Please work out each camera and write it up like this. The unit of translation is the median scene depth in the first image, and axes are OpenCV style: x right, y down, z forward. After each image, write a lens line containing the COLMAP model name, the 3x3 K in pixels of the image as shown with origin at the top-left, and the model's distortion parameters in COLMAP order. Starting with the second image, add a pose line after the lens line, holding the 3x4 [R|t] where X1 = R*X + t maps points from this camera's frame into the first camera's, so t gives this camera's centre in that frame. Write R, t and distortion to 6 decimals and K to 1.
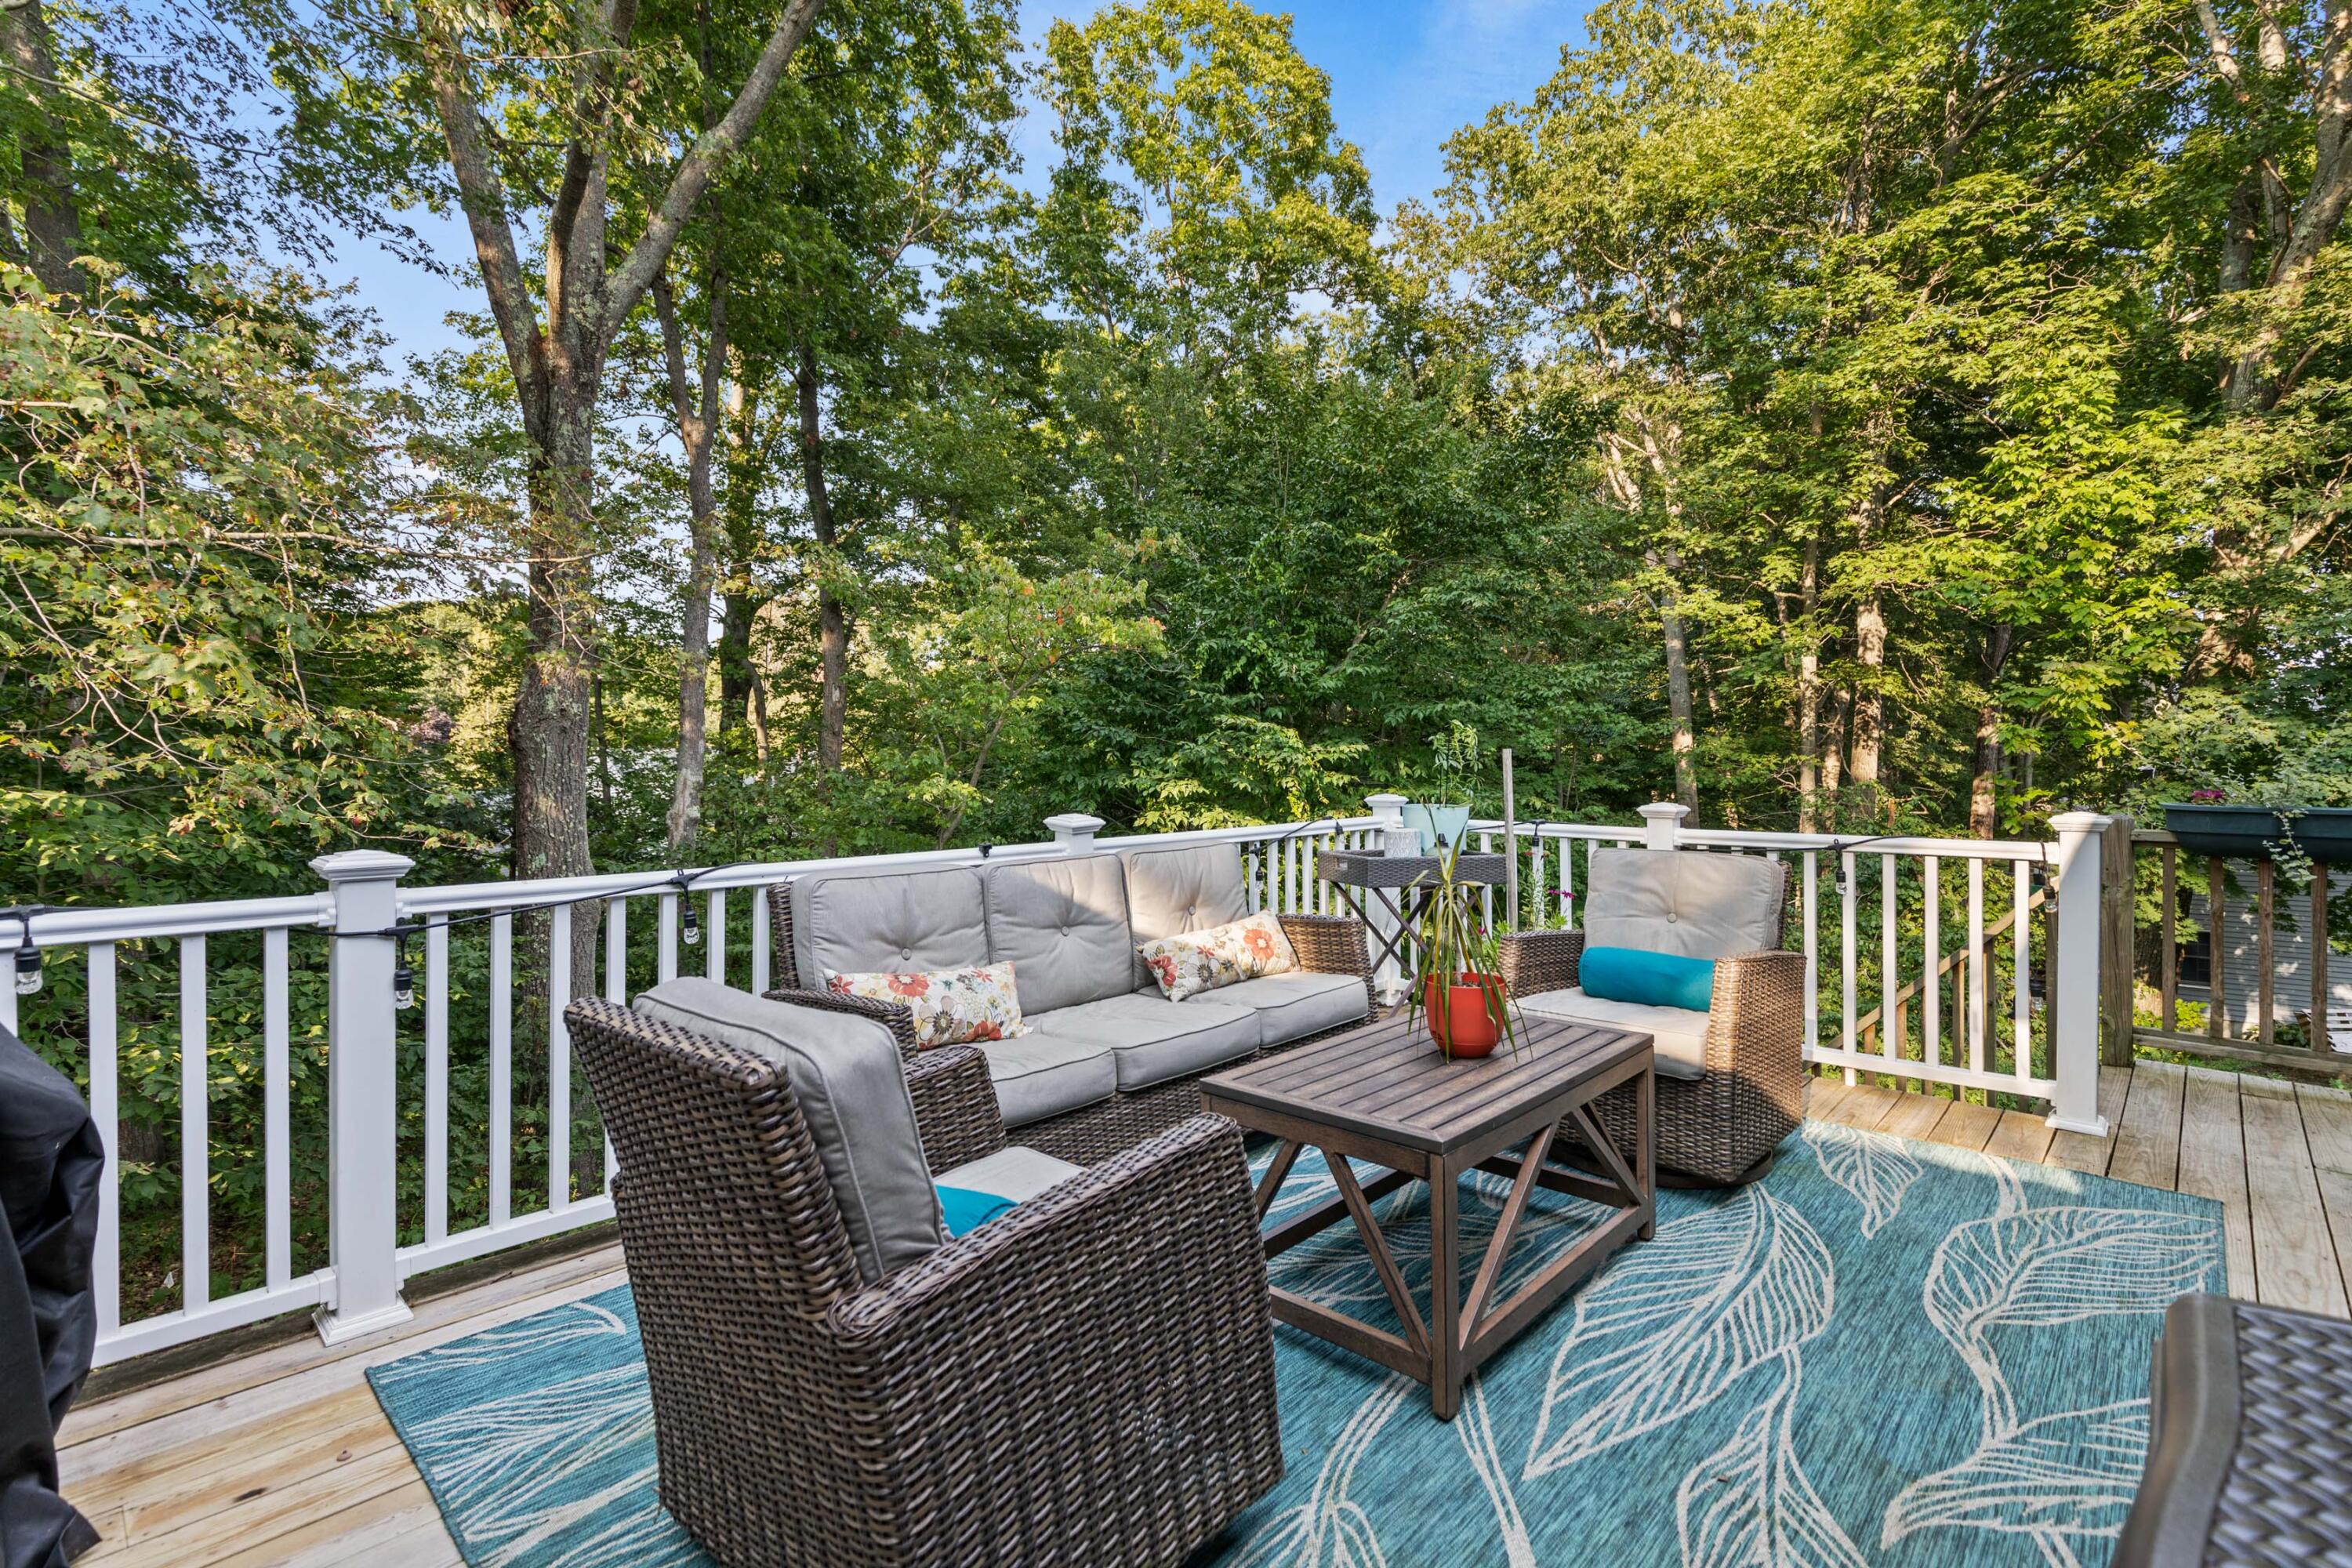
lens RADIAL K [[1079.1, 0, 1188.8], [0, 1079.1, 781.2], [0, 0, 1]] dist [0.014765, 0.000297]
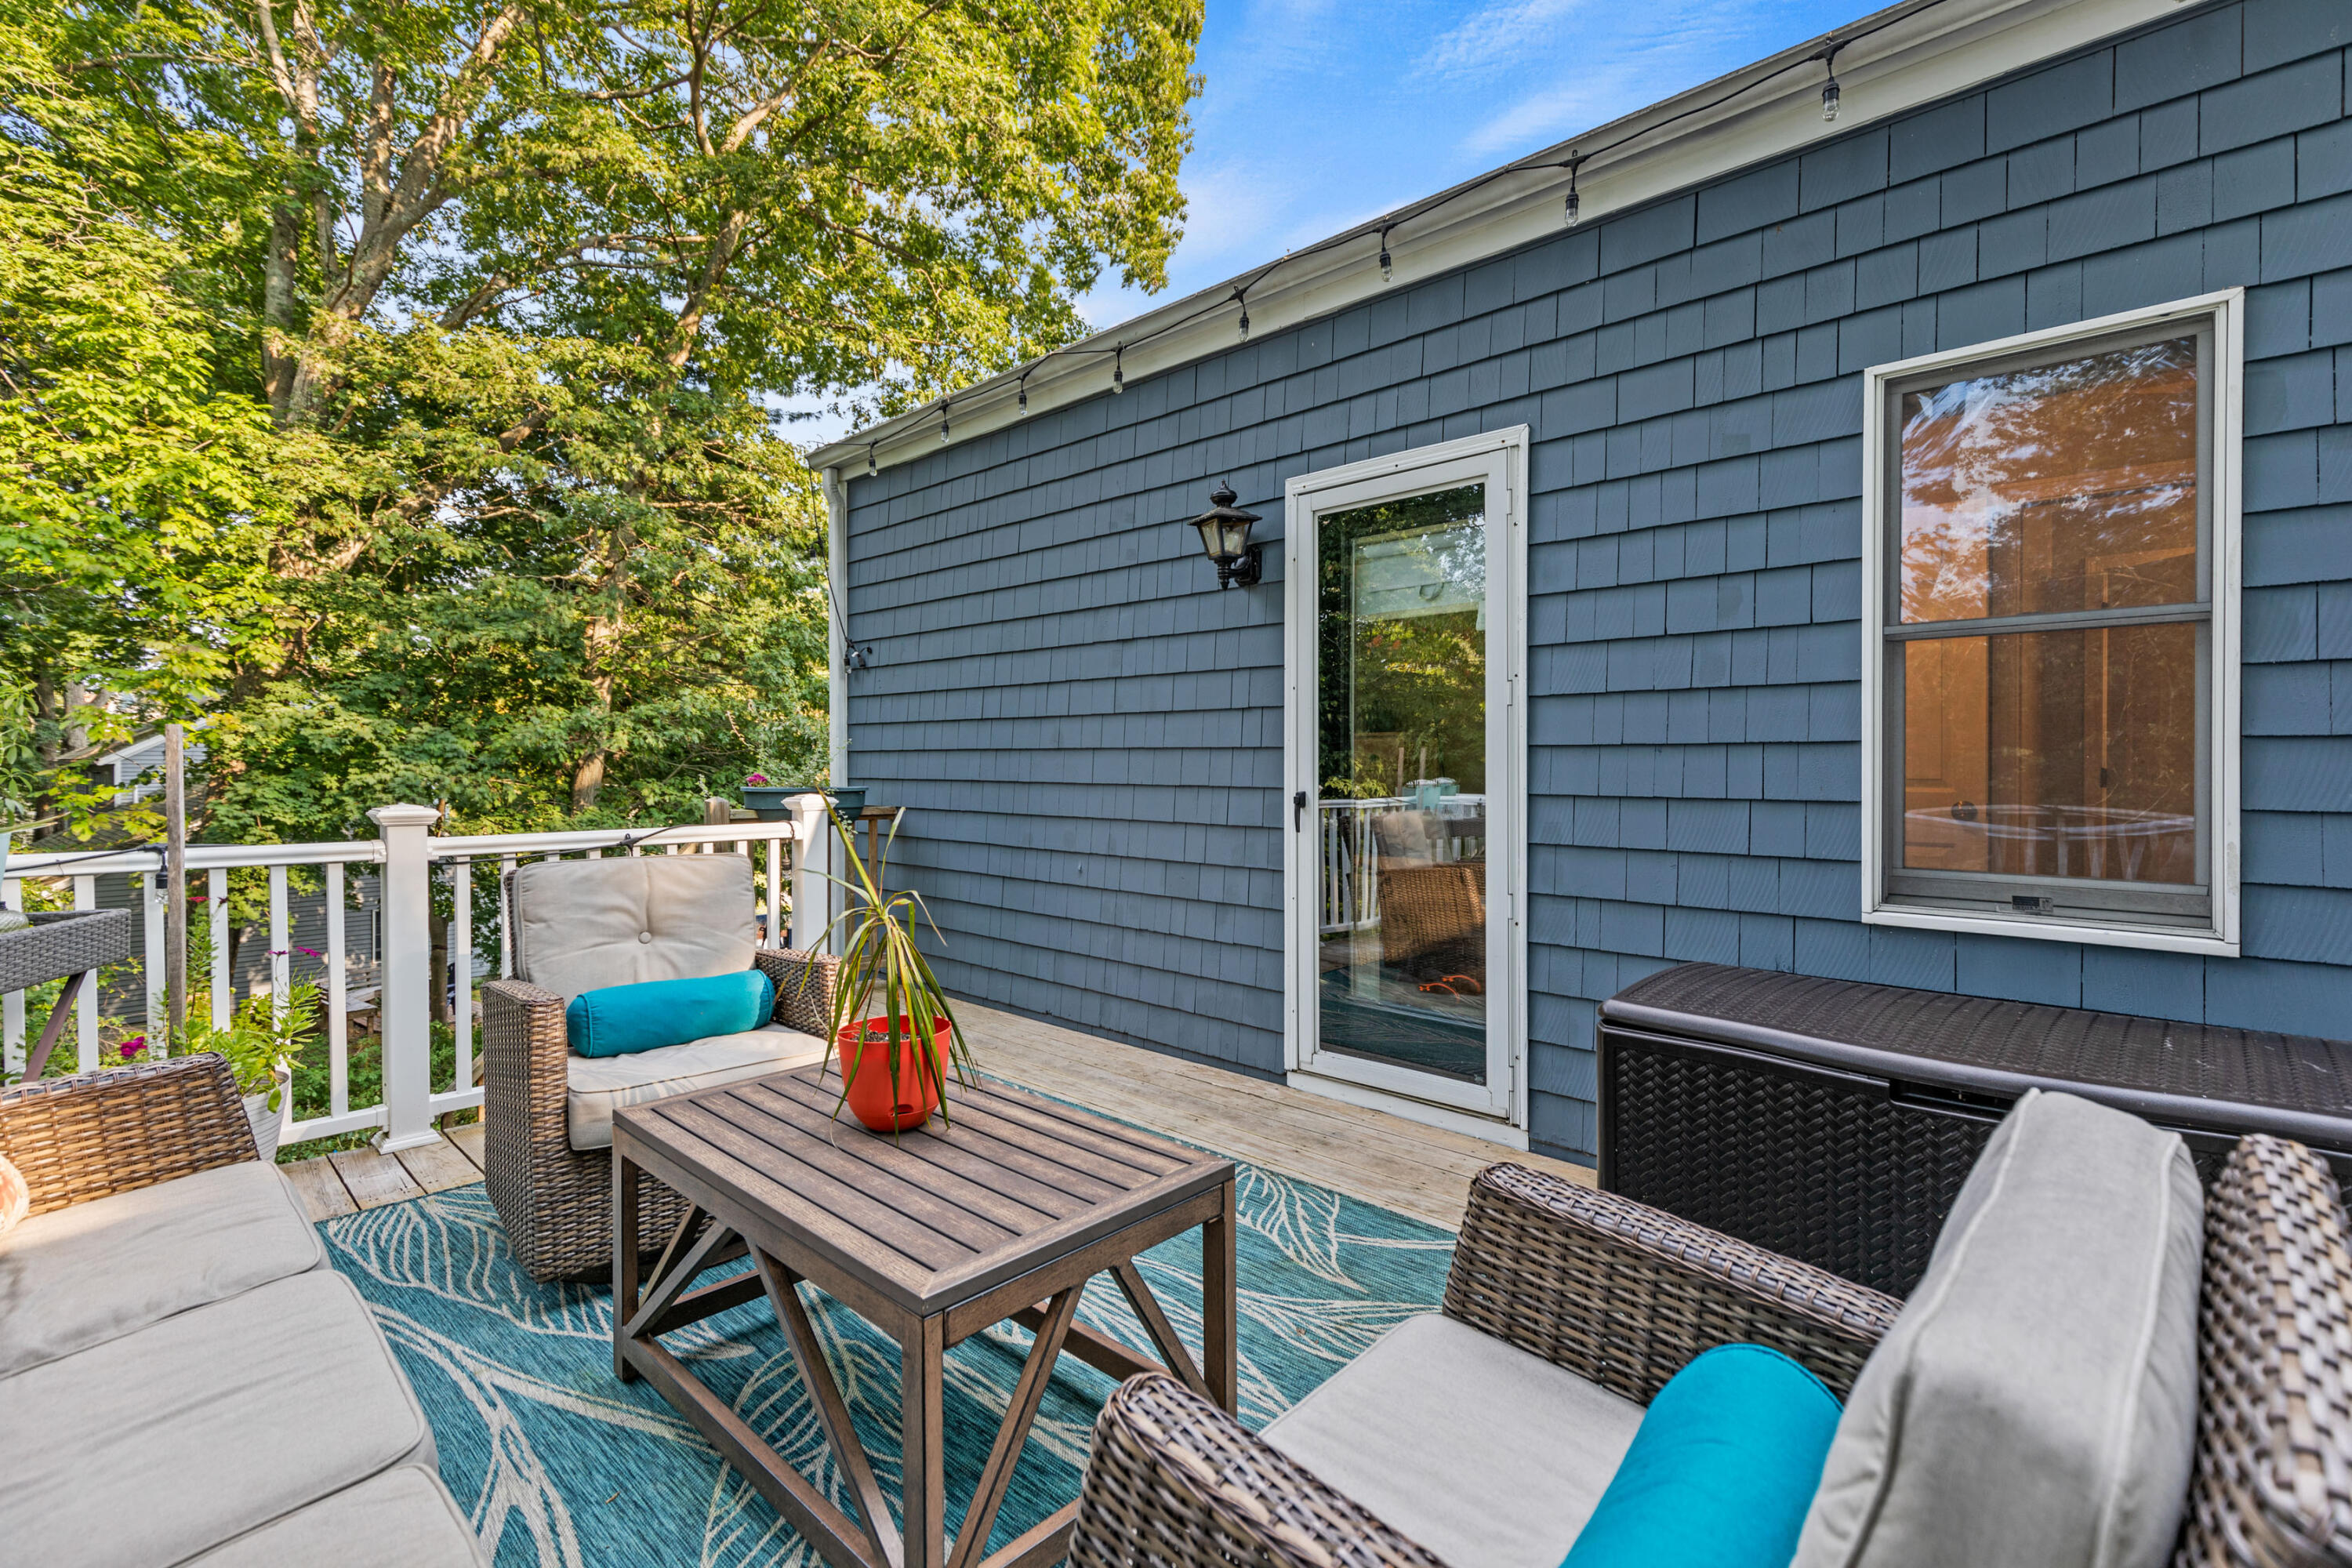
lens RADIAL K [[1079.1, 0, 1189.3], [0, 1079.1, 775.5], [0, 0, 1]] dist [0.014765, 0.000297]
pose [[0.007727, -0.014316, 0.999868, -0.509374], [0.014113, 0.999799, 0.014206, -0.005387], [-0.999871, 0.014001, 0.007928, 0.777787]]
